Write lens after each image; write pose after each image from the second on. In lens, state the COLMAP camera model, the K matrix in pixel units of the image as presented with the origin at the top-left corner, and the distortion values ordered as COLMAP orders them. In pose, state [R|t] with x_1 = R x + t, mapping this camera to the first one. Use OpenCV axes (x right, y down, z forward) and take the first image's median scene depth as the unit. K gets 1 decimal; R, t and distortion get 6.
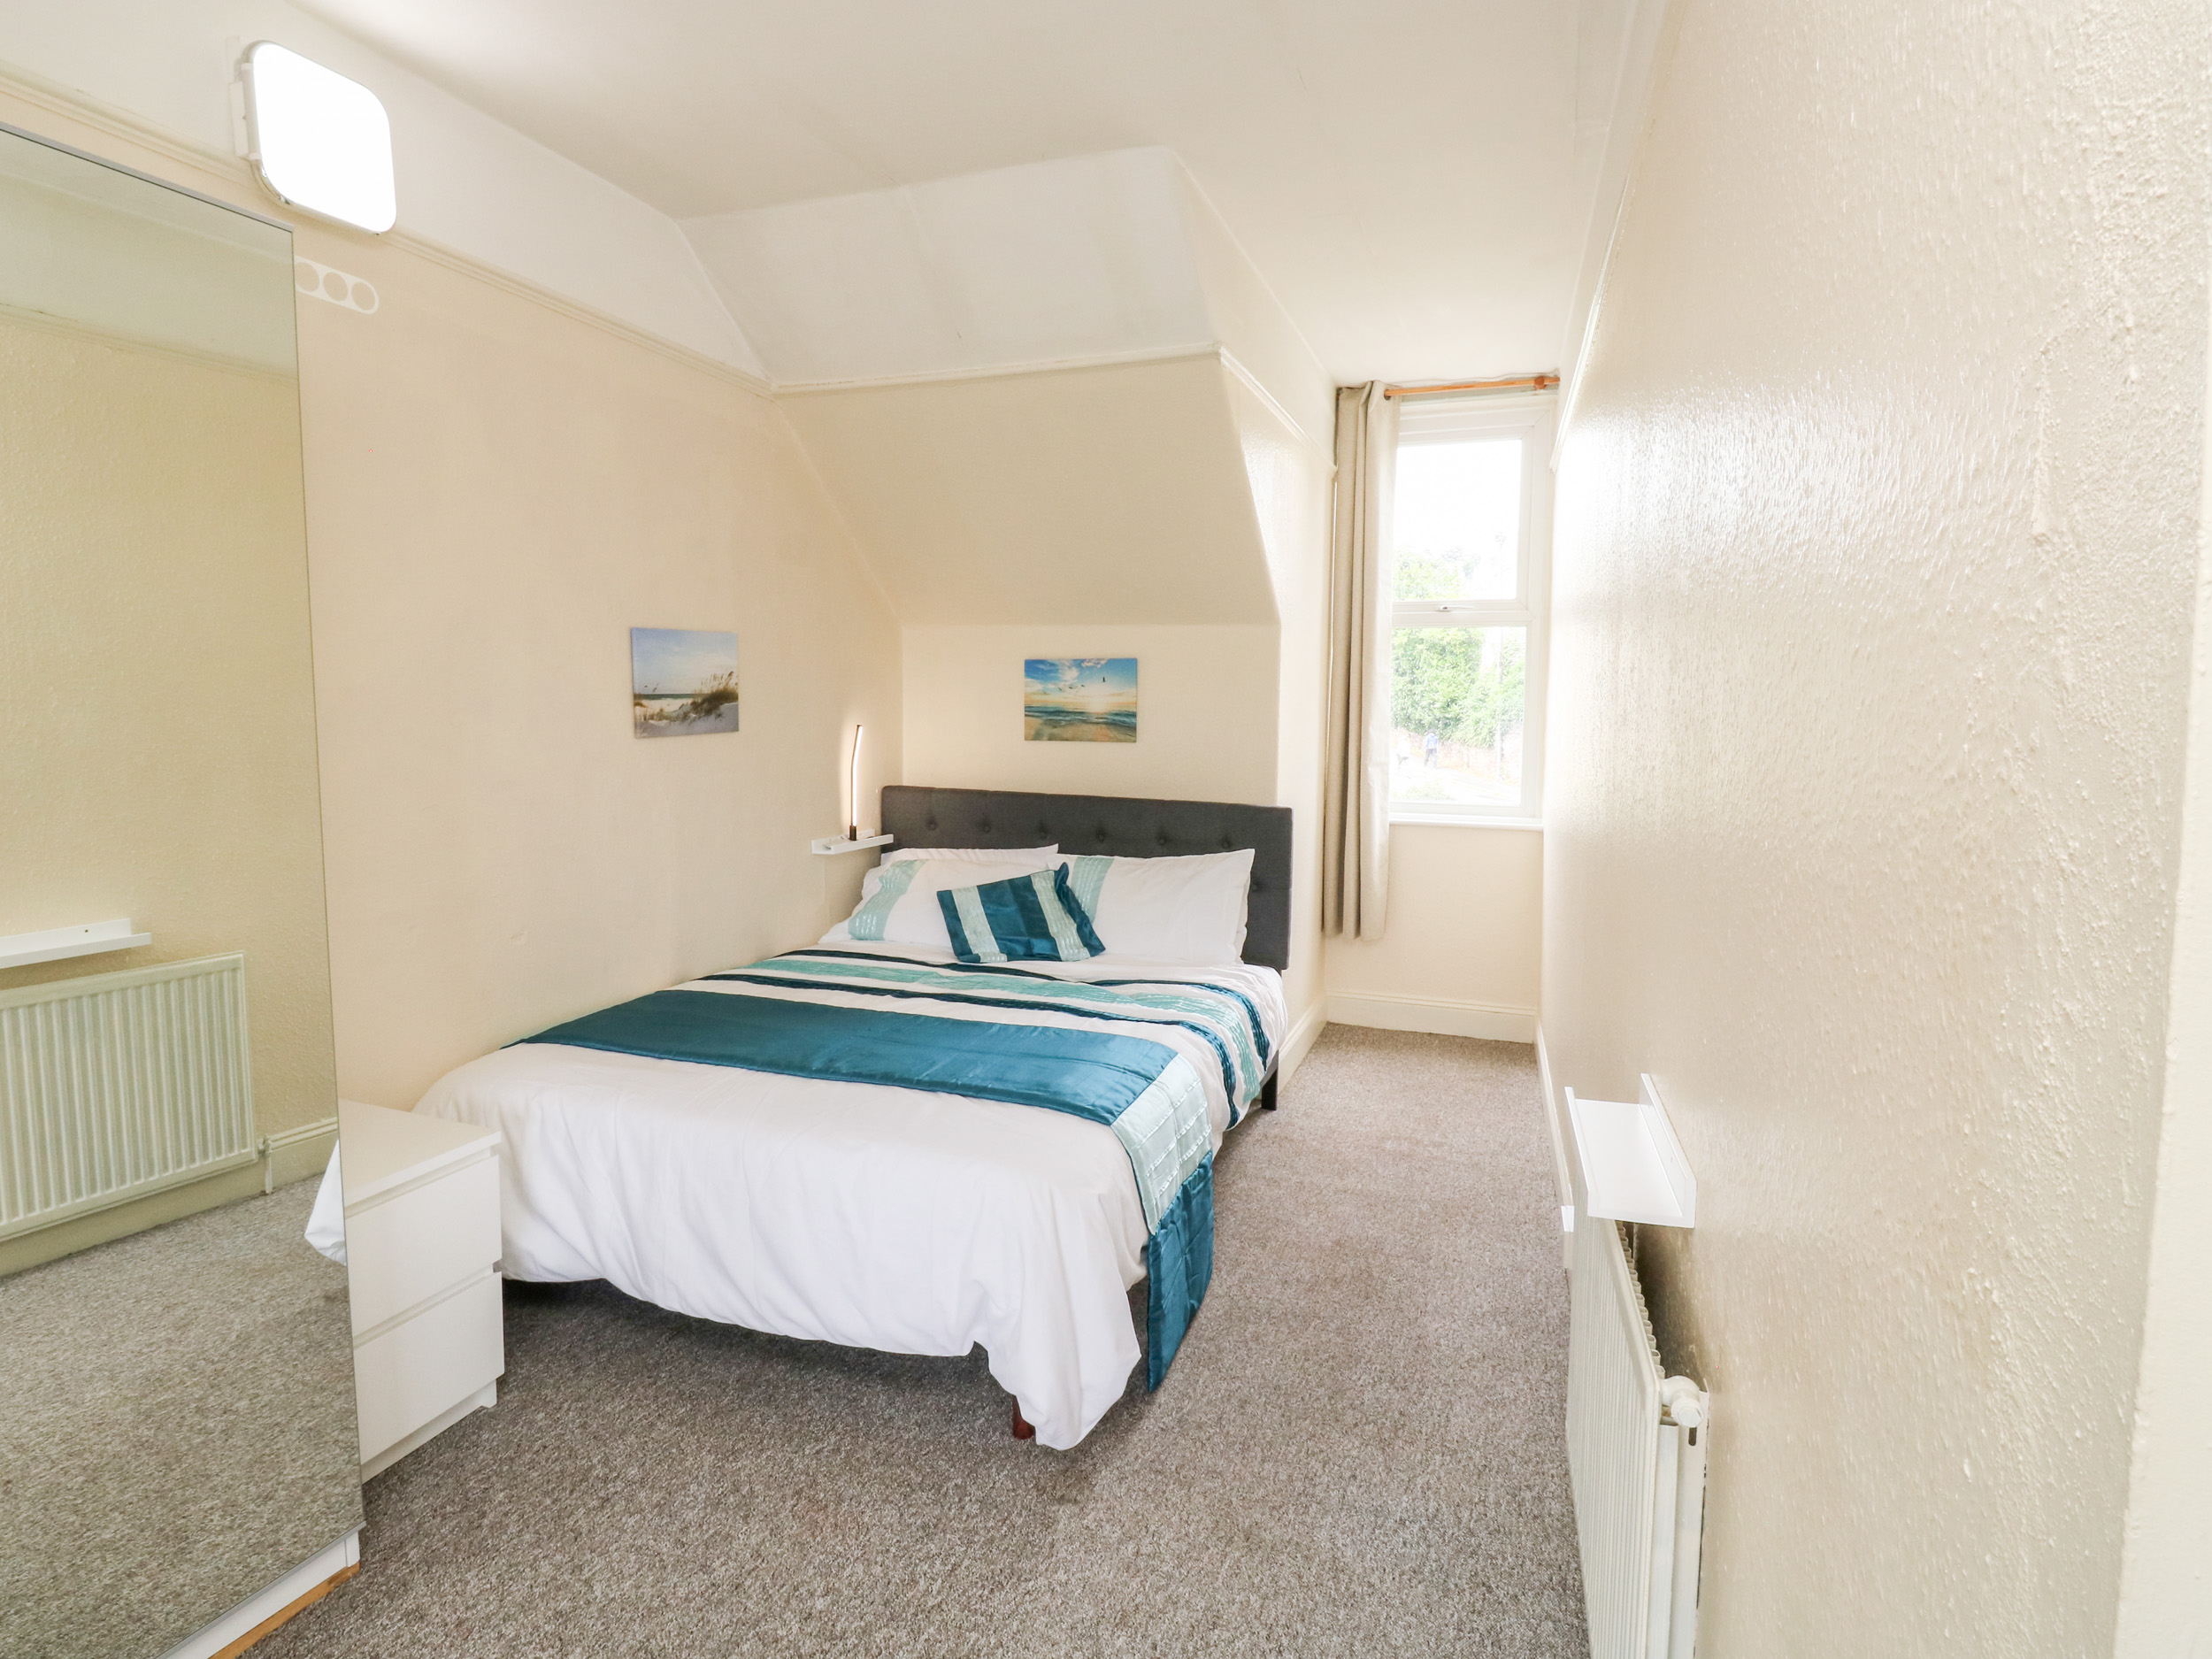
lens RADIAL K [[1237.1, 0, 1099.7], [0, 1237.1, 830.8], [0, 0, 1]] dist [-0.018274, -0.001318]
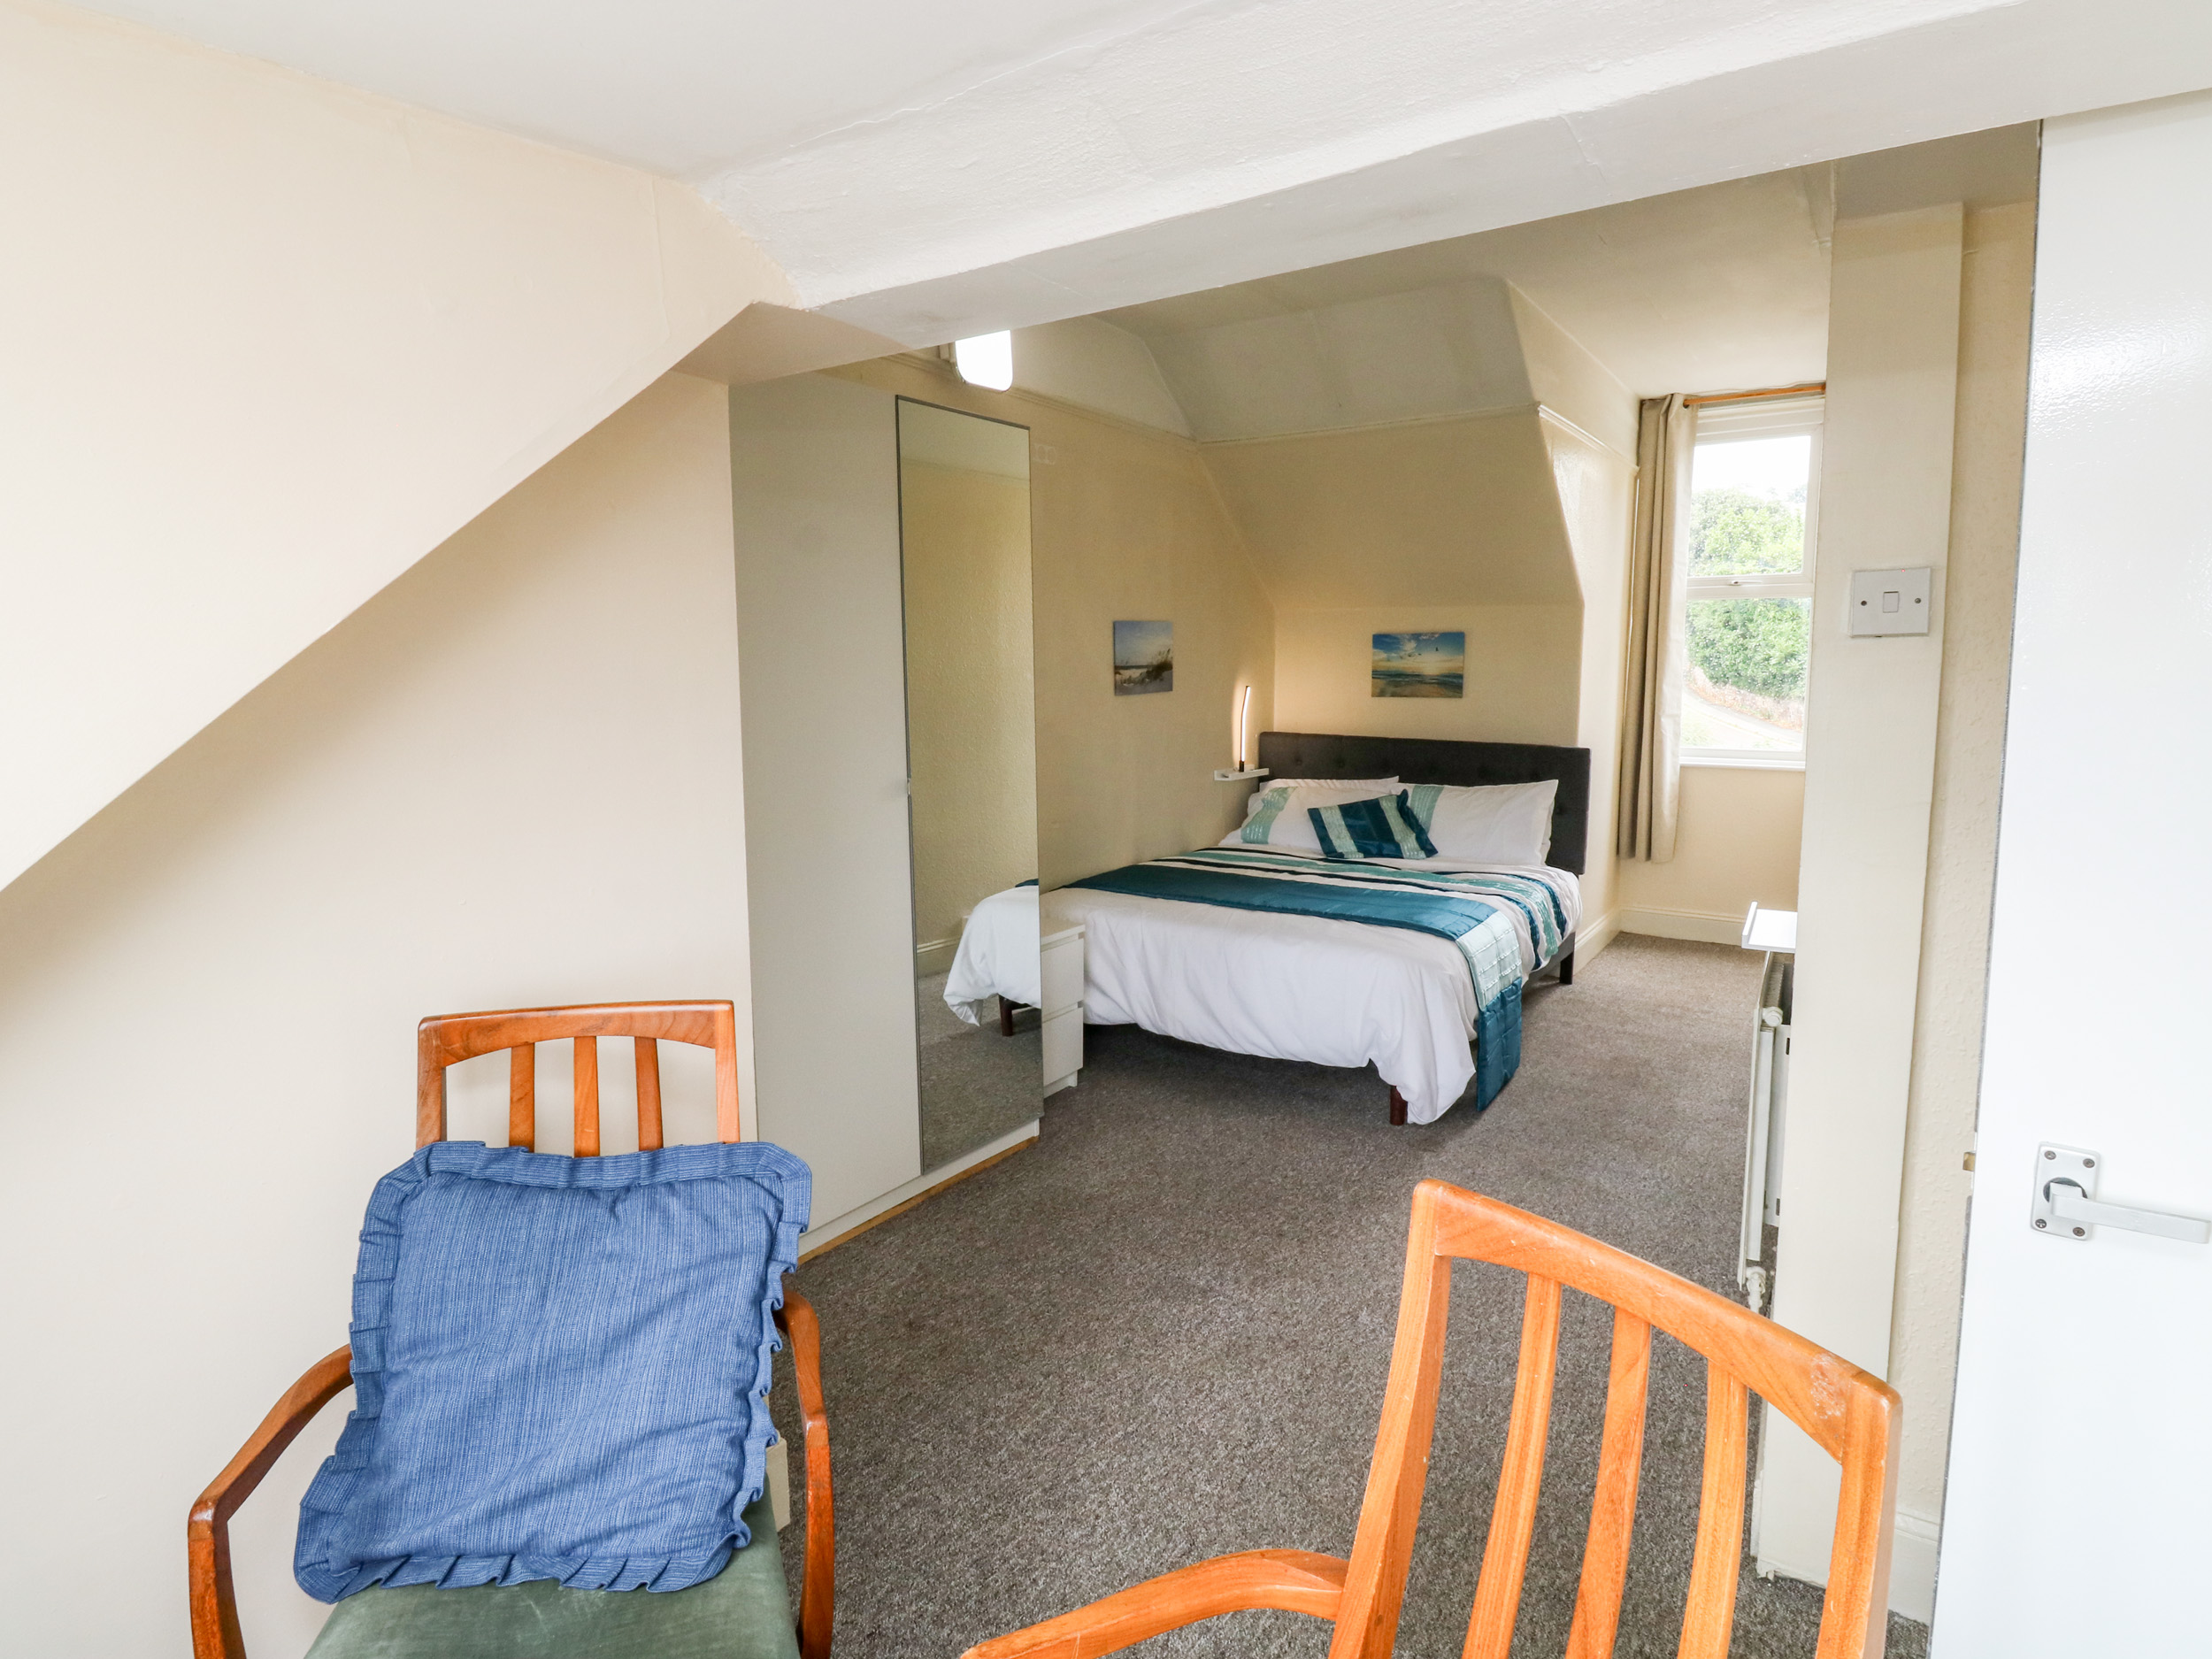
lens RADIAL K [[1237.1, 0, 1064.0], [0, 1237.1, 819.9], [0, 0, 1]] dist [-0.018274, -0.001318]
pose [[0.966479, 0.019167, -0.256028, -0.046351], [-0.013379, 0.999614, 0.024328, 0.034382], [0.256396, -0.020088, 0.966363, -0.404474]]
